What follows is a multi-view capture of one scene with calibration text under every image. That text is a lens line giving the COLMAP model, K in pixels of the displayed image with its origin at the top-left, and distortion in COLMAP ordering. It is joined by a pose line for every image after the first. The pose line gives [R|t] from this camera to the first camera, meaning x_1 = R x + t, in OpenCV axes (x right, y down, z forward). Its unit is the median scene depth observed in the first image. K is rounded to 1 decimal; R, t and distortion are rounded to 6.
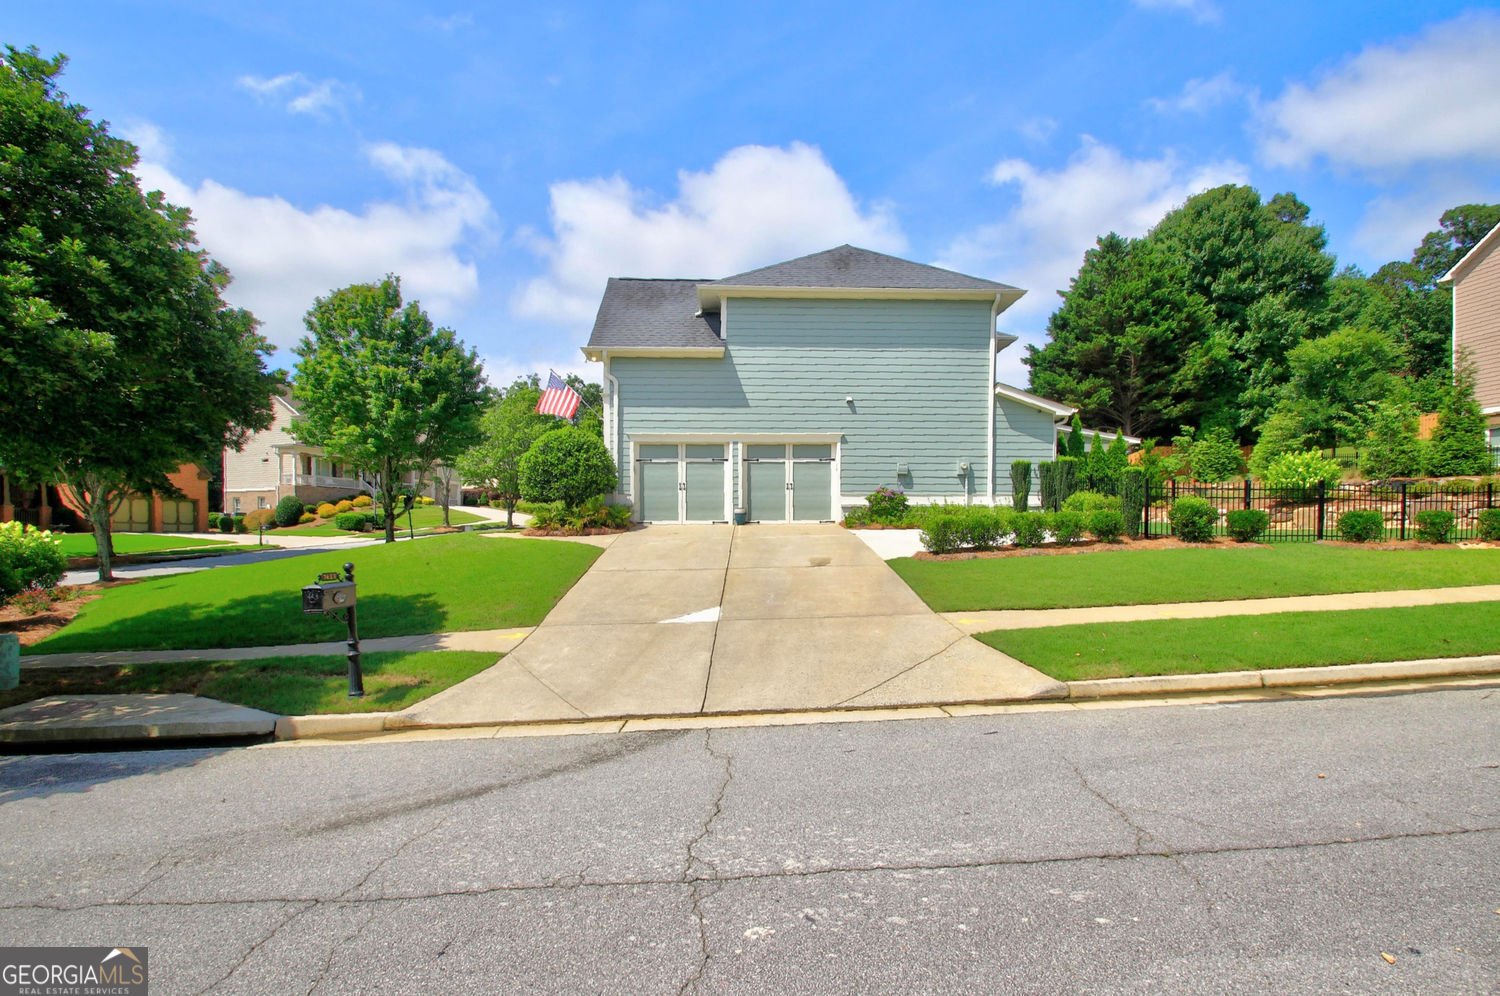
lens RADIAL K [[951.1, 0, 750.0], [0, 951.1, 498.0], [0, 0, 1]] dist [-0.000422, -0.000190]
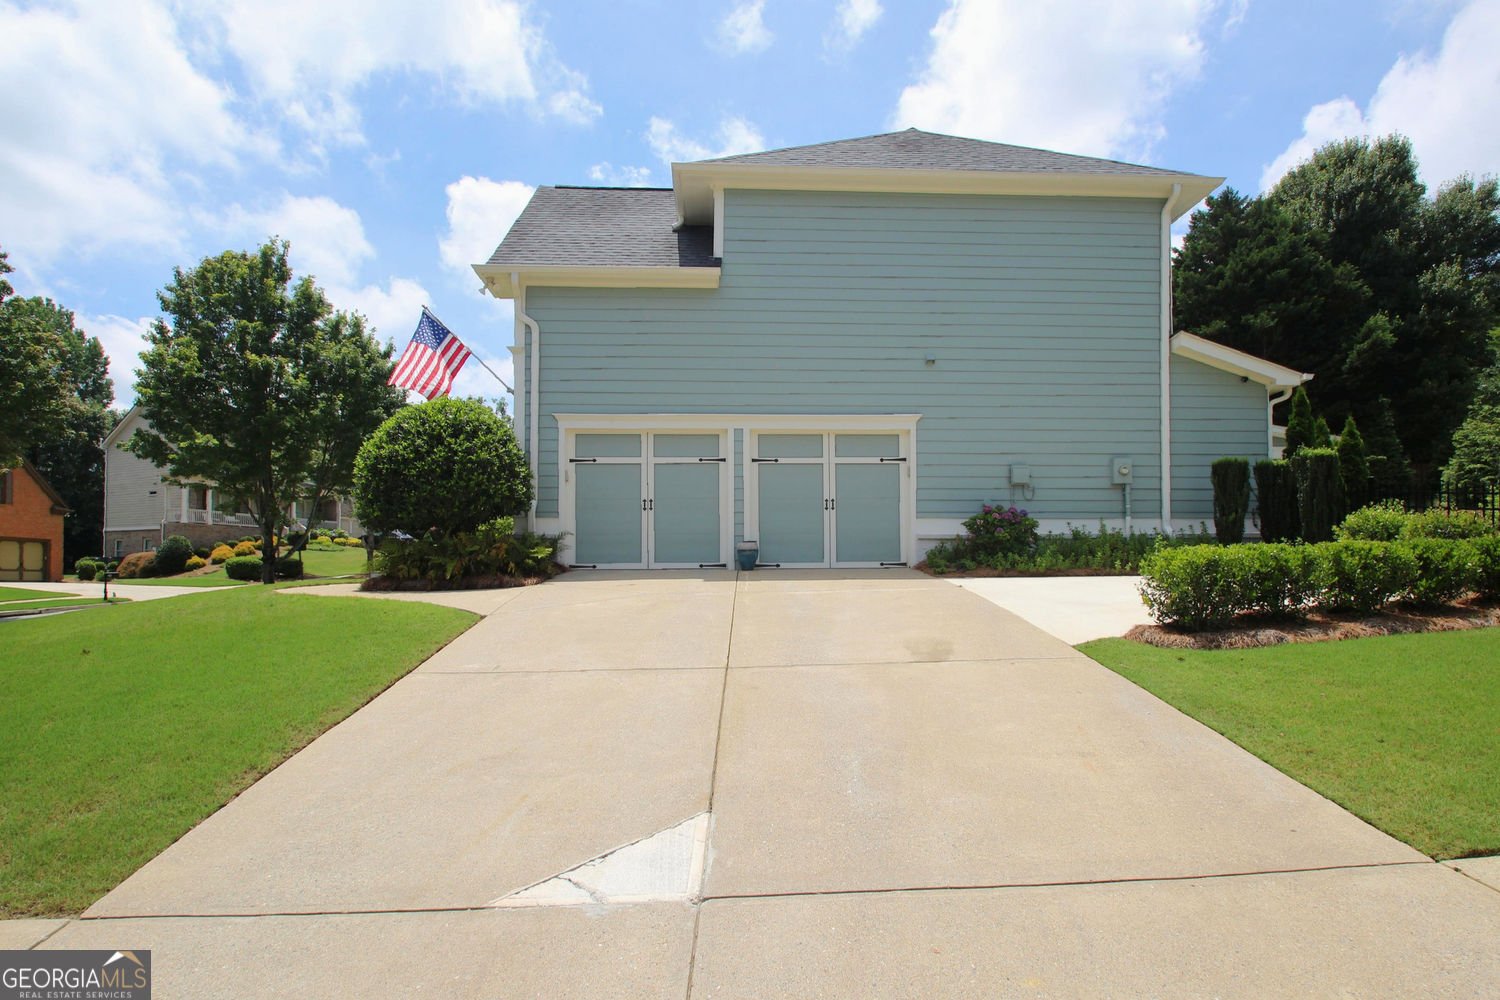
lens RADIAL K [[1051.0, 0, 828.6], [0, 1051.0, 502.9], [0, 0, 1]] dist [-0.036433, -0.003761]
pose [[0.996992, 0.001753, 0.077489, -0.010094], [0.001086, 0.999330, -0.036579, 0.010693], [-0.077501, 0.036553, 0.996322, 0.348935]]
